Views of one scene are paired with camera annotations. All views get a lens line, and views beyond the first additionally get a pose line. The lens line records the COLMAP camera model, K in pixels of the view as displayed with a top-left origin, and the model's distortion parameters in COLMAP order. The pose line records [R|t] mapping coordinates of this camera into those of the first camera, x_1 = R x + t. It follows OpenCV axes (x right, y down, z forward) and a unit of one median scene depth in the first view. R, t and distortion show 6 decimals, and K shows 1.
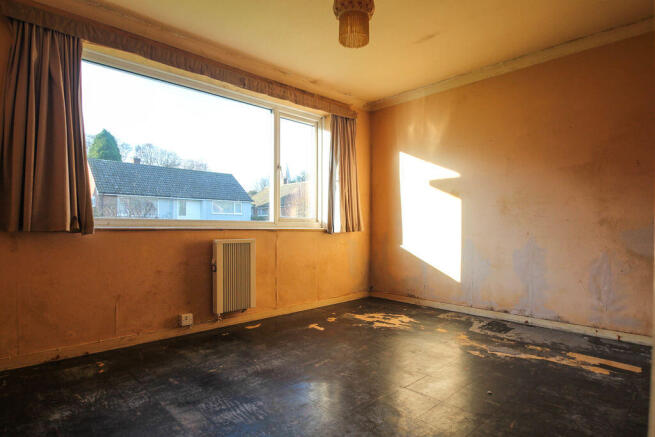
lens RADIAL K [[377.8, 0, 355.4], [0, 377.8, 226.0], [0, 0, 1]] dist [-0.001498, -0.000979]
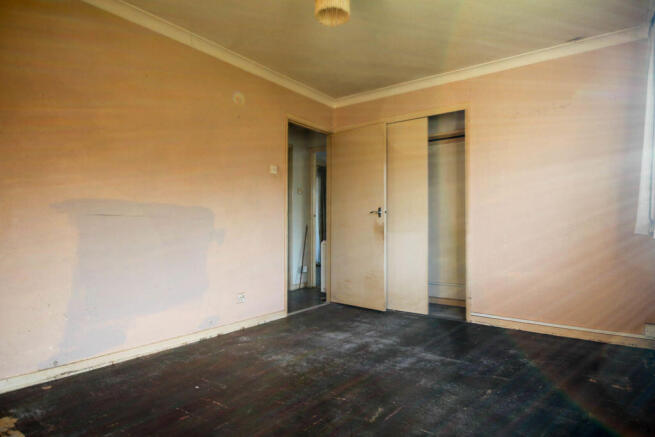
lens RADIAL K [[377.8, 0, 355.4], [0, 377.8, 226.0], [0, 0, 1]] dist [-0.001498, -0.000979]
pose [[-0.986140, -0.006685, -0.165783, 0.107639], [-0.005794, 0.999966, -0.005858, -0.003720], [0.165816, -0.004816, -0.986145, 2.255115]]
